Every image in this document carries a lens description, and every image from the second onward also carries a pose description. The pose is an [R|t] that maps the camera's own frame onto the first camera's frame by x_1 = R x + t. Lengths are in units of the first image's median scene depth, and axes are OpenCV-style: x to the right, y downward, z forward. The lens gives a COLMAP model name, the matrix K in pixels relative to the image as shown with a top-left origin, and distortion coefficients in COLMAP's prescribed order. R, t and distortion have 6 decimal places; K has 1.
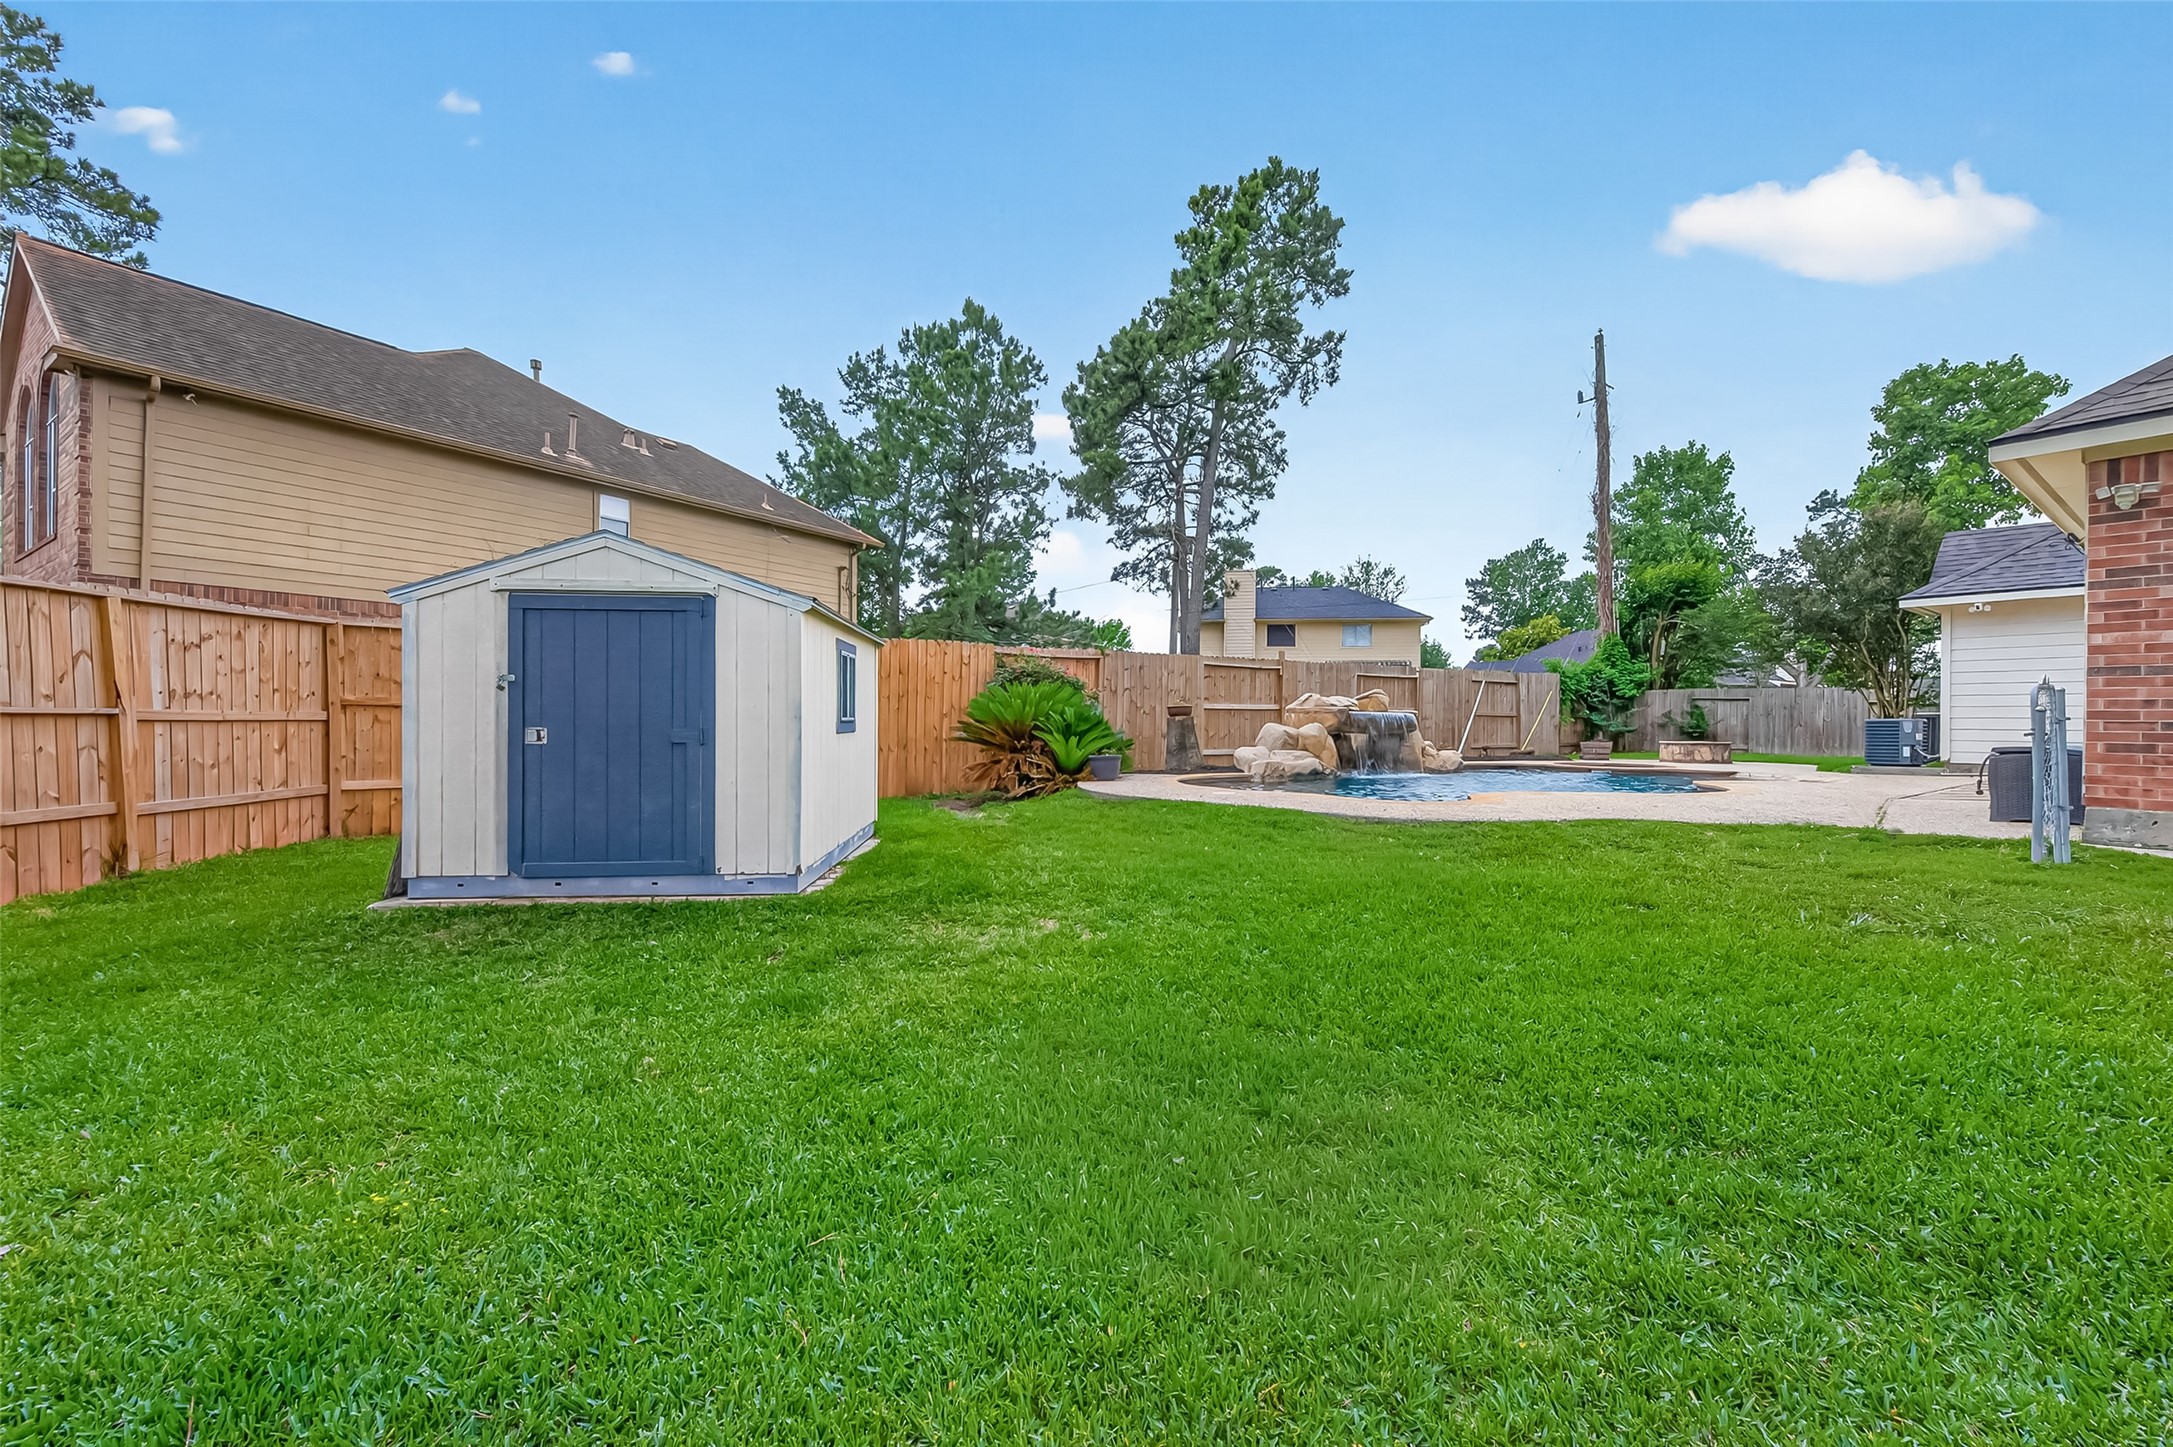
lens RADIAL K [[873.3, 0, 1086.5], [0, 873.3, 723.5], [0, 0, 1]] dist [0.000922, -0.000232]
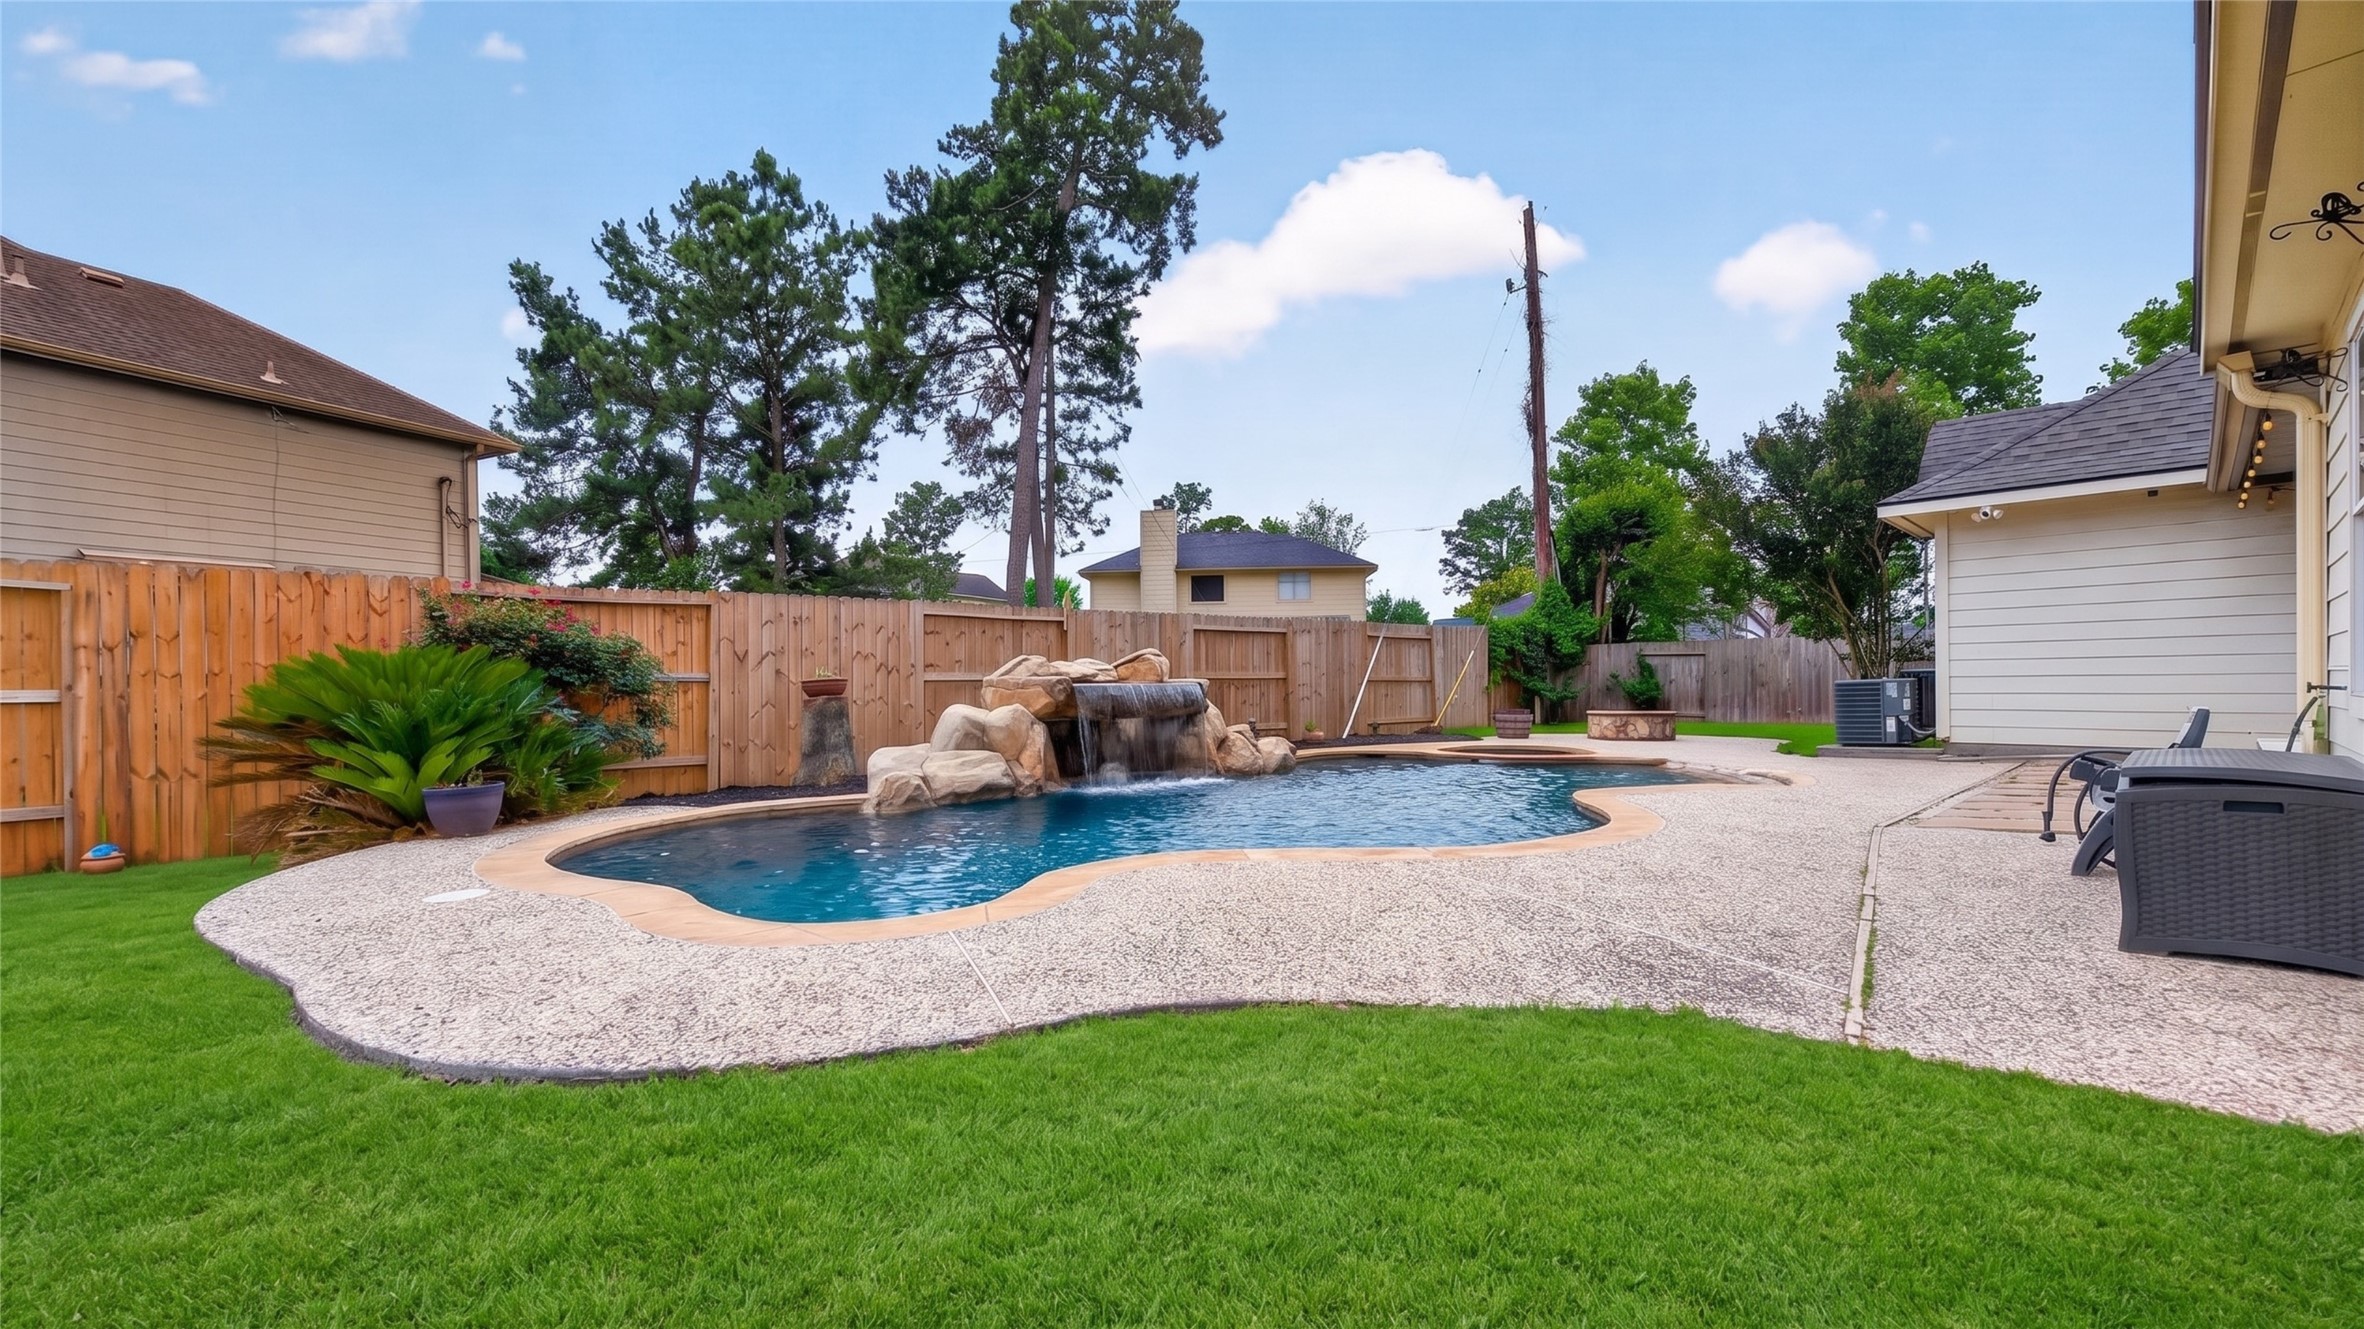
lens RADIAL K [[926.6, 0, 1172.7], [0, 926.6, 694.7], [0, 0, 1]] dist [-0.000964, 0.000110]
pose [[0.994200, -0.019393, 0.105788, 0.160776], [0.018818, 0.999802, 0.006434, -0.004739], [-0.105892, -0.004406, 0.994368, 0.180230]]
